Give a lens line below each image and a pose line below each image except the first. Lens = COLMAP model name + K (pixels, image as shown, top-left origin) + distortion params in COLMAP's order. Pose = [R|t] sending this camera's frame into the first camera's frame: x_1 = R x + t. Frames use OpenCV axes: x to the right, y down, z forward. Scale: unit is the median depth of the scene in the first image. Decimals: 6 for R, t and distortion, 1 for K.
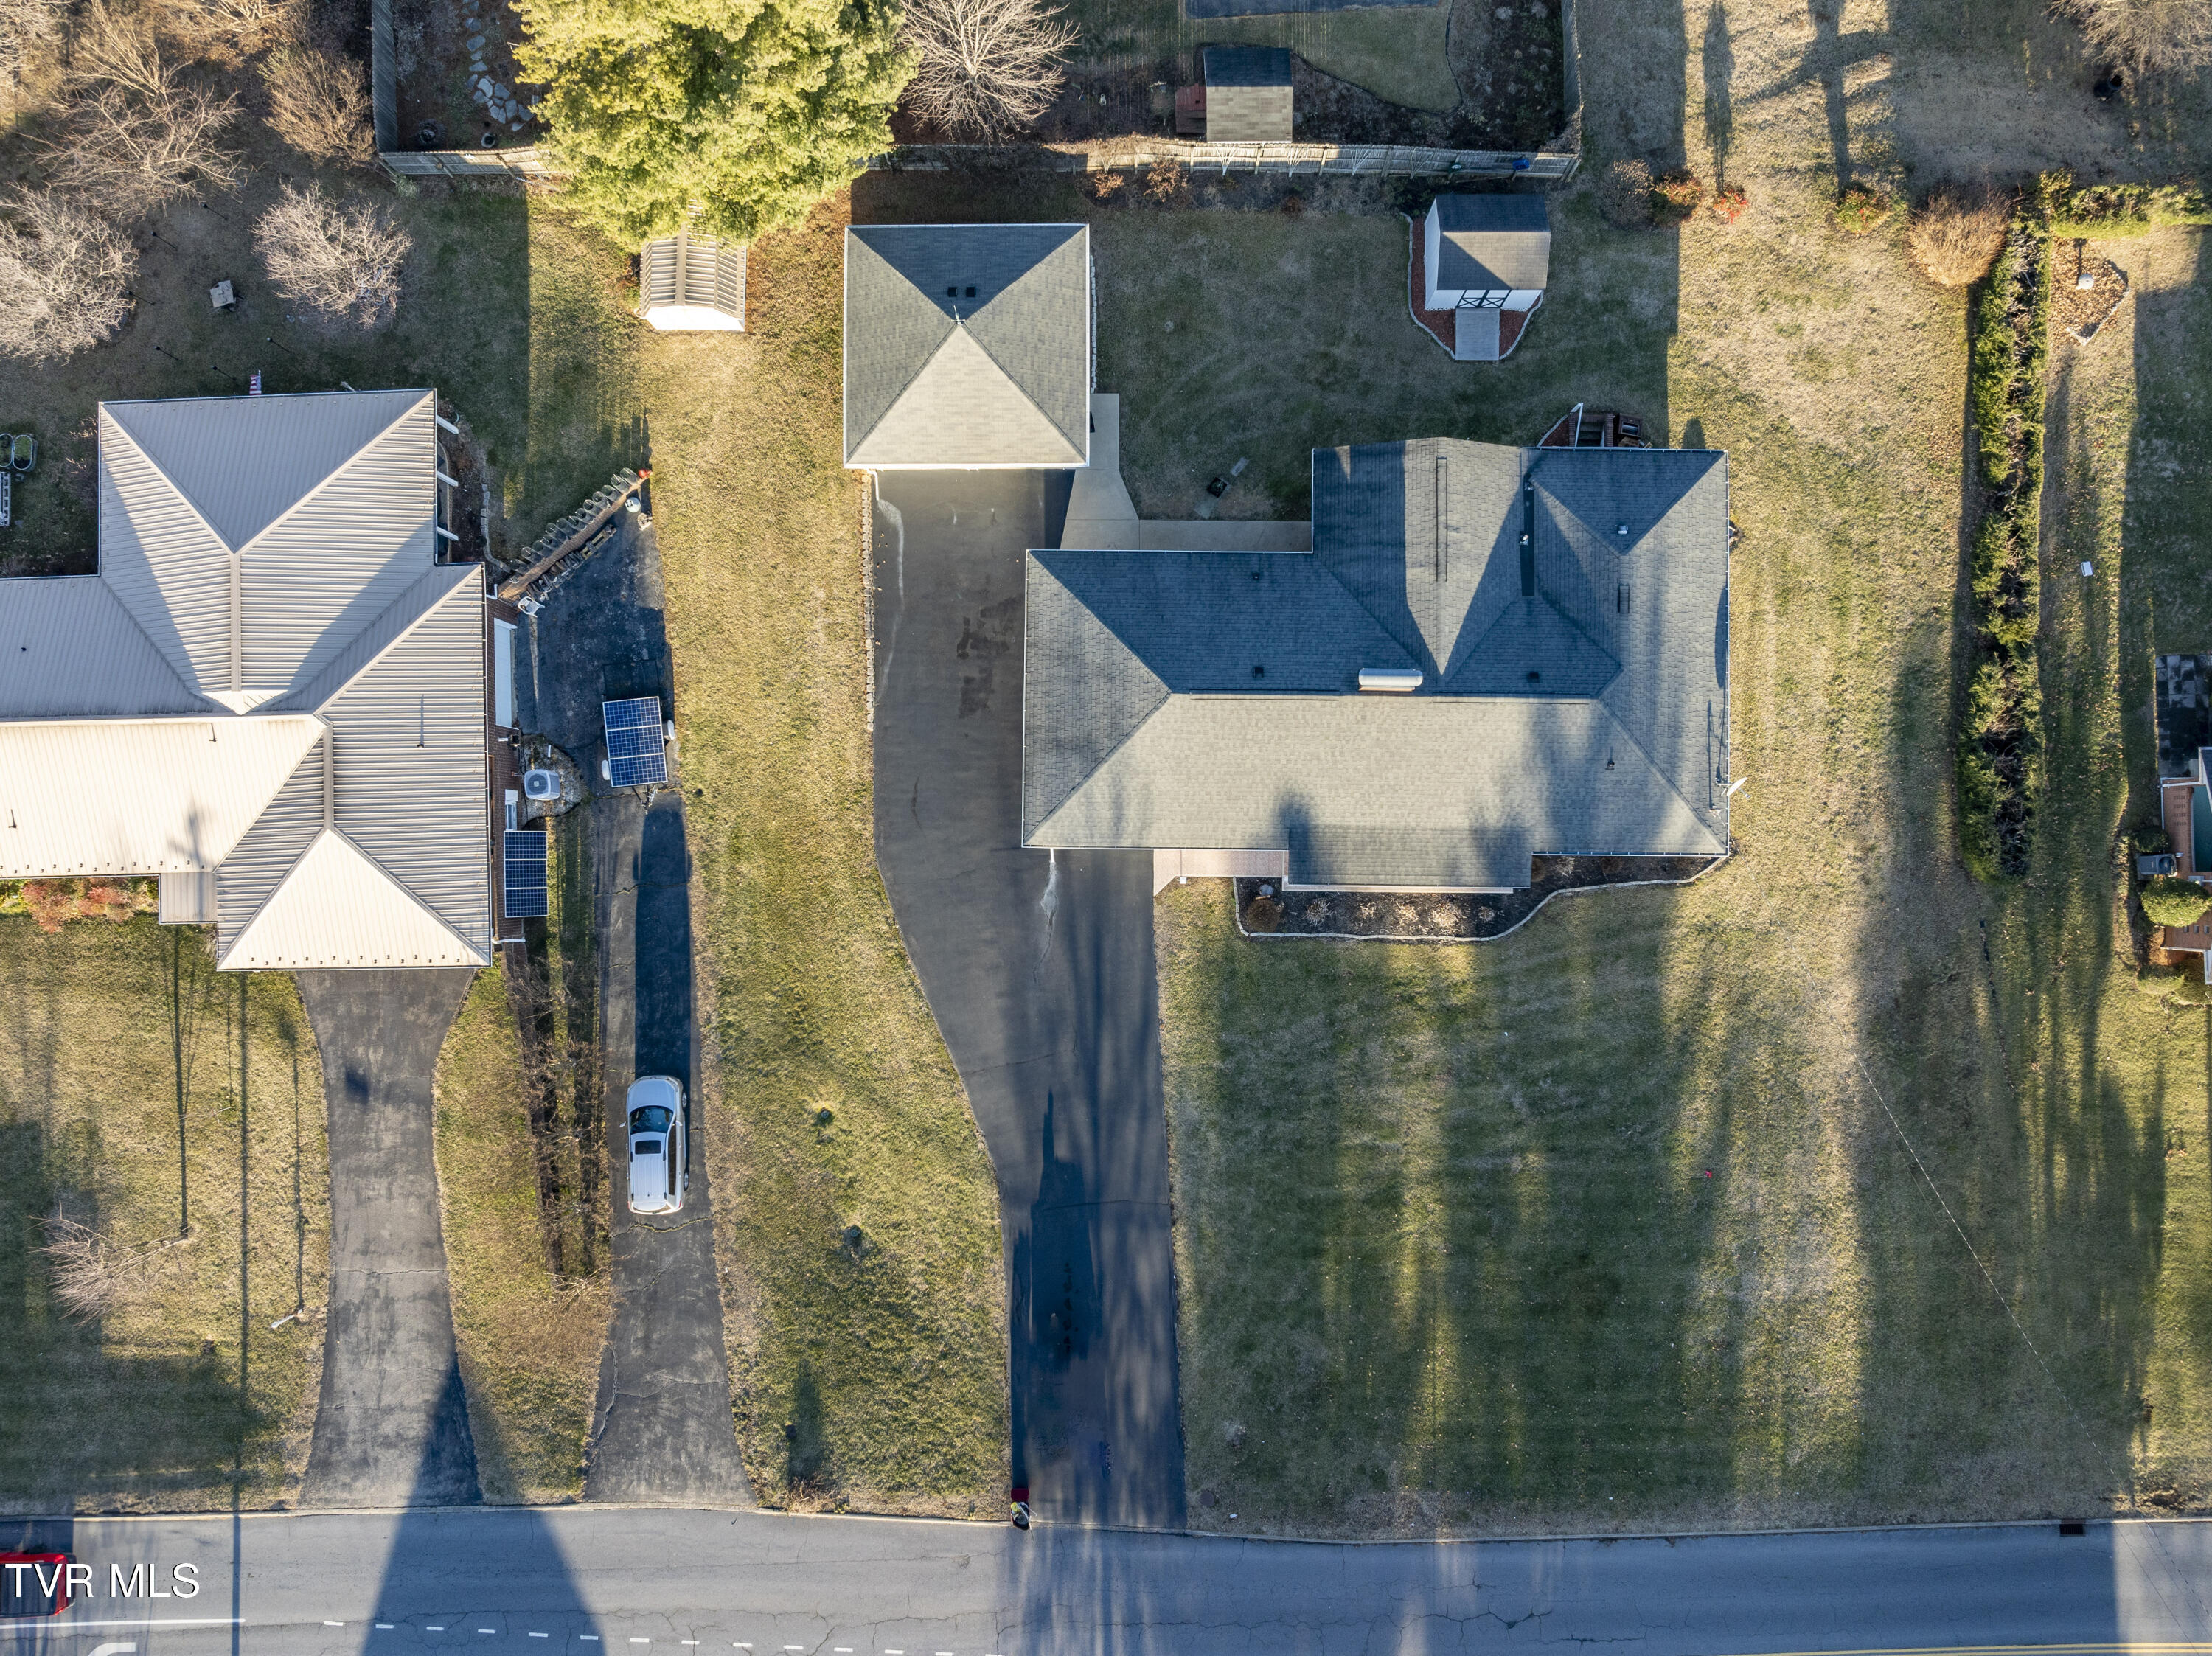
lens RADIAL K [[1586.3, 0, 1106.0], [0, 1586.3, 828.0], [0, 0, 1]] dist [-0.038150, -0.004672]
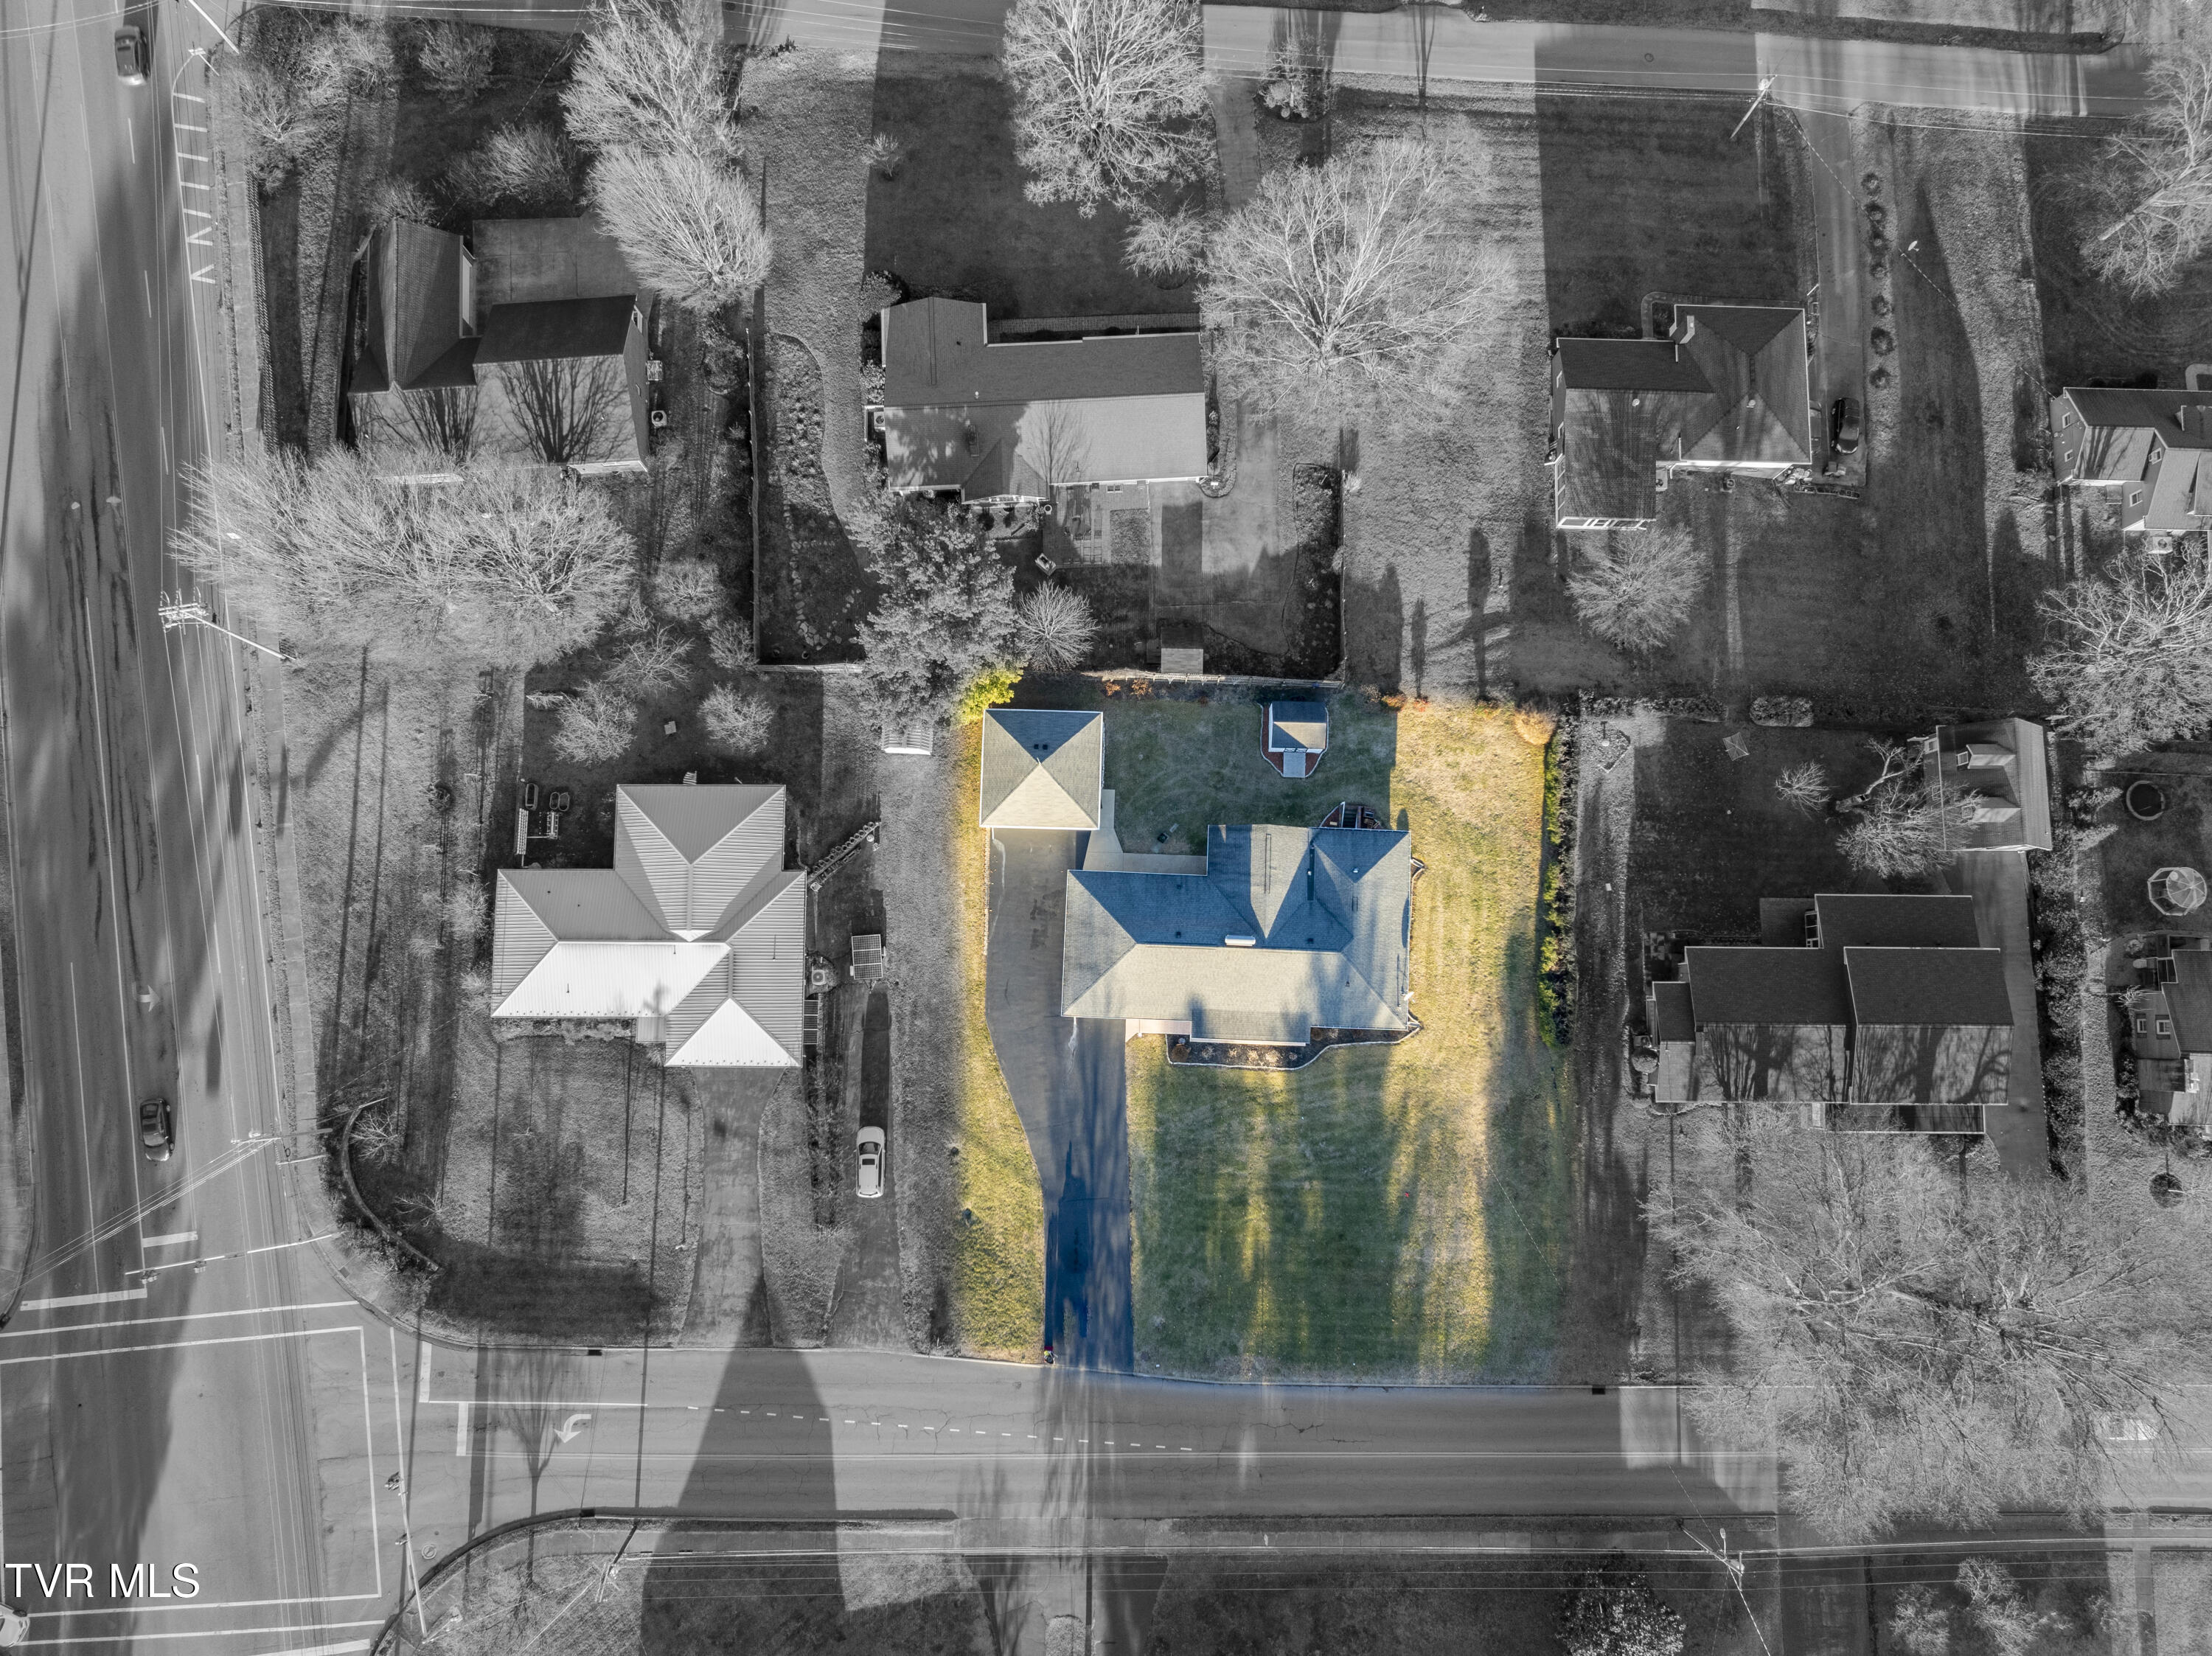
lens RADIAL K [[1558.6, 0, 1106.0], [0, 1558.6, 828.0], [0, 0, 1]] dist [-0.024579, -0.009594]
pose [[0.999514, 0.029473, 0.010183, -0.021881], [-0.028259, 0.994199, -0.103781, -0.021187], [-0.013182, 0.103443, 0.994548, -0.972713]]
